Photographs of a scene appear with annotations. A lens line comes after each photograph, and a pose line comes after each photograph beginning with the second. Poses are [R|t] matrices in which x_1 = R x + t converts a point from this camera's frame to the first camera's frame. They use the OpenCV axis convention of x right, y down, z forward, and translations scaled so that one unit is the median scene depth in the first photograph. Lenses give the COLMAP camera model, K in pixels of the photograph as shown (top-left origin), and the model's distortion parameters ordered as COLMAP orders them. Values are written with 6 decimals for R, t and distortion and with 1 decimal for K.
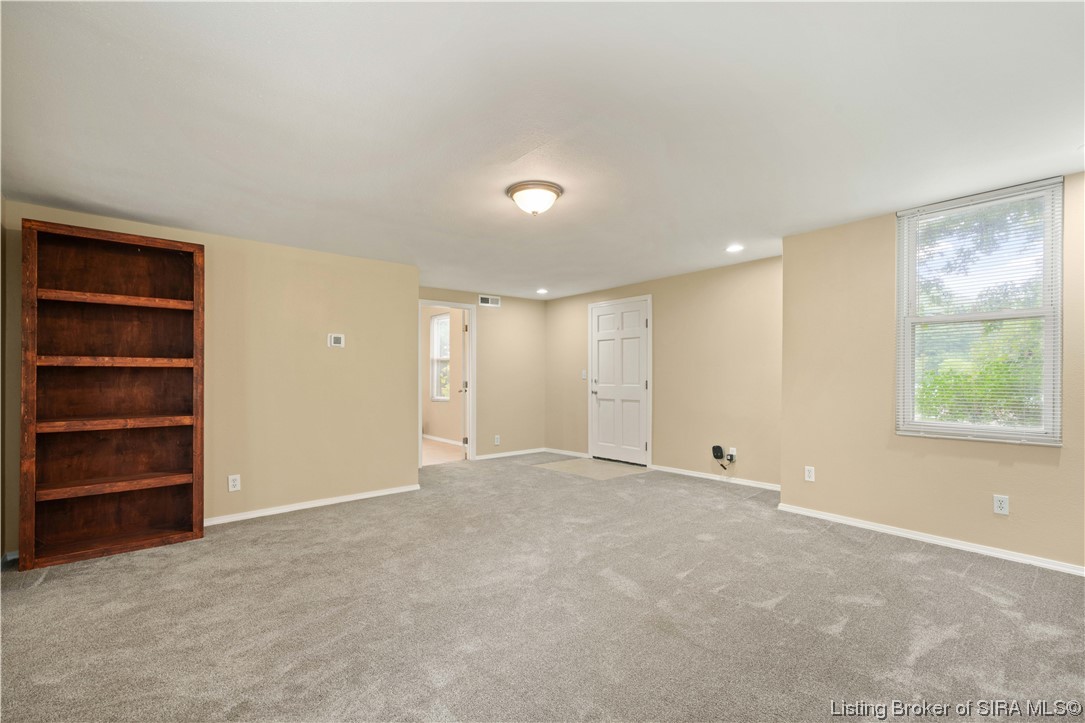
lens RADIAL K [[496.4, 0, 540.5], [0, 496.4, 365.9], [0, 0, 1]] dist [-0.007839, 0.004137]
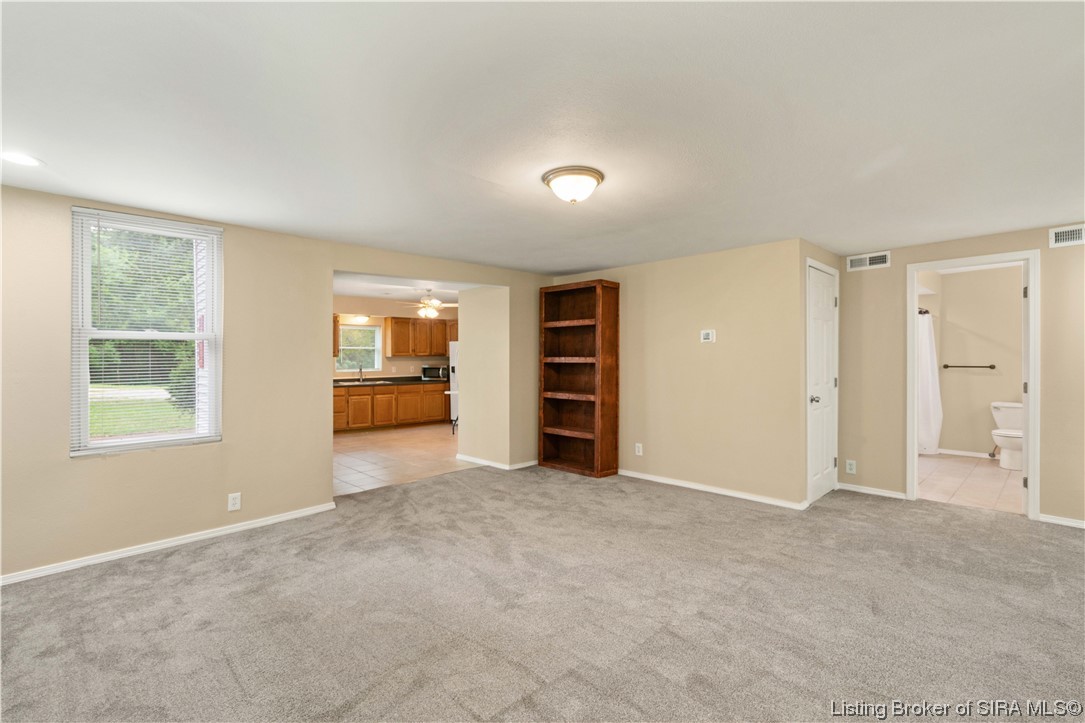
lens RADIAL K [[496.4, 0, 541.1], [0, 496.4, 360.5], [0, 0, 1]] dist [-0.007839, 0.004137]
pose [[0.047815, -0.000864, -0.998856, 0.802460], [0.015213, 0.999884, -0.000136, -0.006777], [0.998740, -0.015189, 0.047822, 0.779043]]
